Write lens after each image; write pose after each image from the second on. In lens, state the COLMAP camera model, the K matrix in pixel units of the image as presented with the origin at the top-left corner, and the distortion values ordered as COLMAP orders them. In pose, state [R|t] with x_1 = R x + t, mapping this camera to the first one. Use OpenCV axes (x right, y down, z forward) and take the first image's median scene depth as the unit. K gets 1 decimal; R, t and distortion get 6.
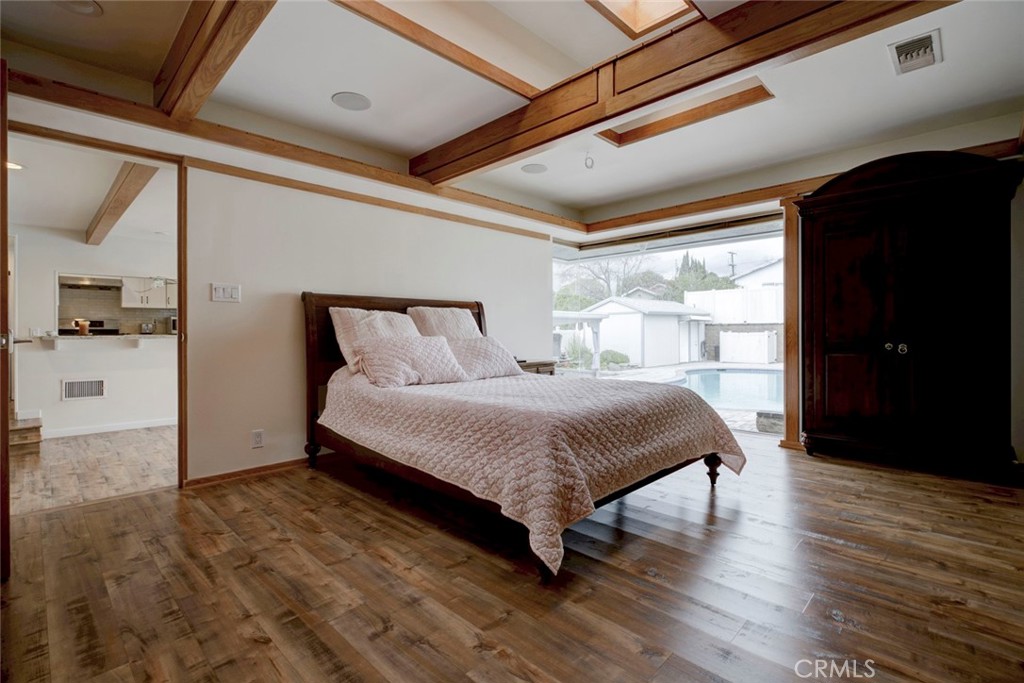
lens RADIAL K [[475.3, 0, 515.7], [0, 475.3, 335.8], [0, 0, 1]] dist [0.002808, 0.000303]
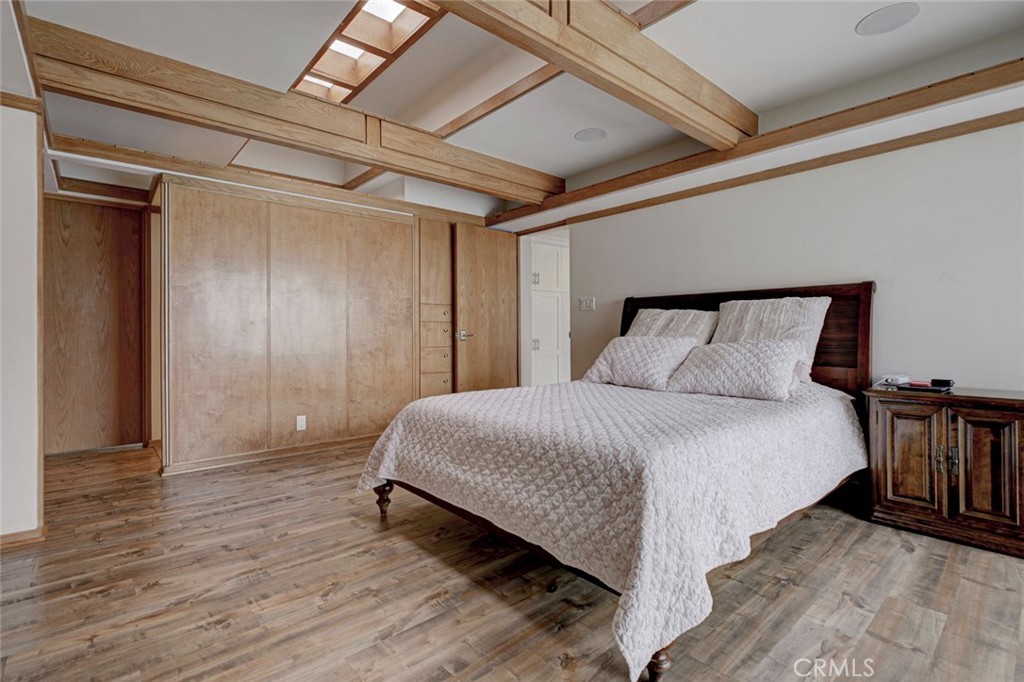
lens RADIAL K [[475.3, 0, 491.1], [0, 475.3, 328.9], [0, 0, 1]] dist [0.002808, 0.000303]
pose [[-0.105438, -0.000714, -0.994426, 0.916629], [-0.006193, 0.999981, -0.000062, -0.014137], [0.994407, 0.006152, -0.105440, 0.949447]]
